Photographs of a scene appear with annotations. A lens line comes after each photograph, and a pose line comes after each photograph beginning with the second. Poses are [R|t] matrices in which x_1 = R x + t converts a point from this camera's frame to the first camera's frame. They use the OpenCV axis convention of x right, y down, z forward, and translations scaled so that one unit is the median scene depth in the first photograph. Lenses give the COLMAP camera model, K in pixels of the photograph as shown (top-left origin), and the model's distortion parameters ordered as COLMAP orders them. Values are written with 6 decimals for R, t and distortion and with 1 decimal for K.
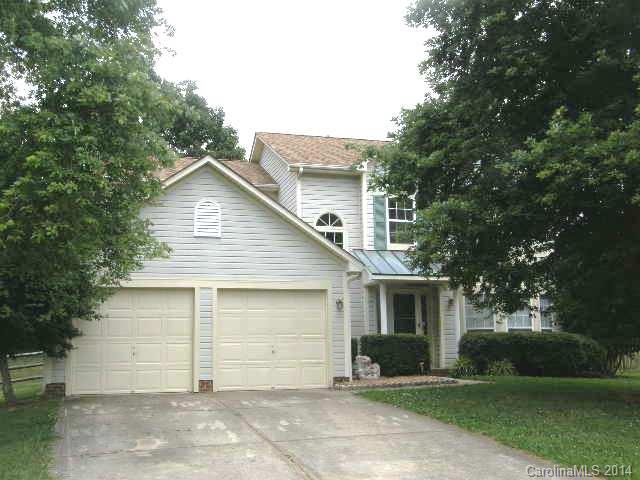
lens RADIAL K [[777.8, 0, 320.0], [0, 777.8, 240.0], [0, 0, 1]] dist [-0.012273, 0.006382]
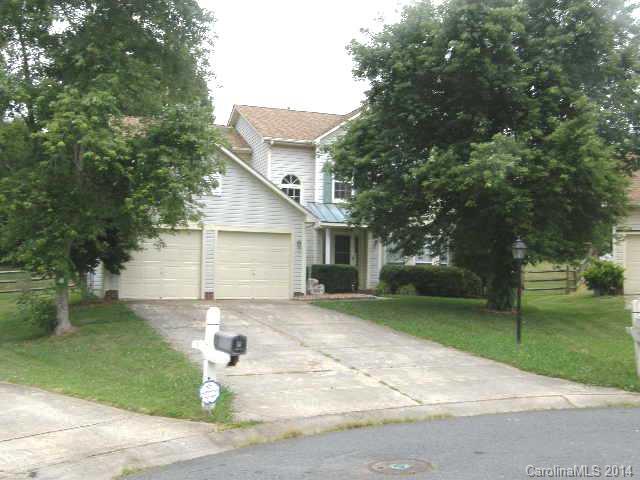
lens RADIAL K [[777.8, 0, 320.0], [0, 777.8, 240.0], [0, 0, 1]] dist [-0.012273, 0.006382]
pose [[0.996076, 0.034575, 0.081465, -0.053700], [-0.042654, 0.994111, 0.099616, -0.070069], [-0.077541, -0.102700, 0.991686, -0.445758]]
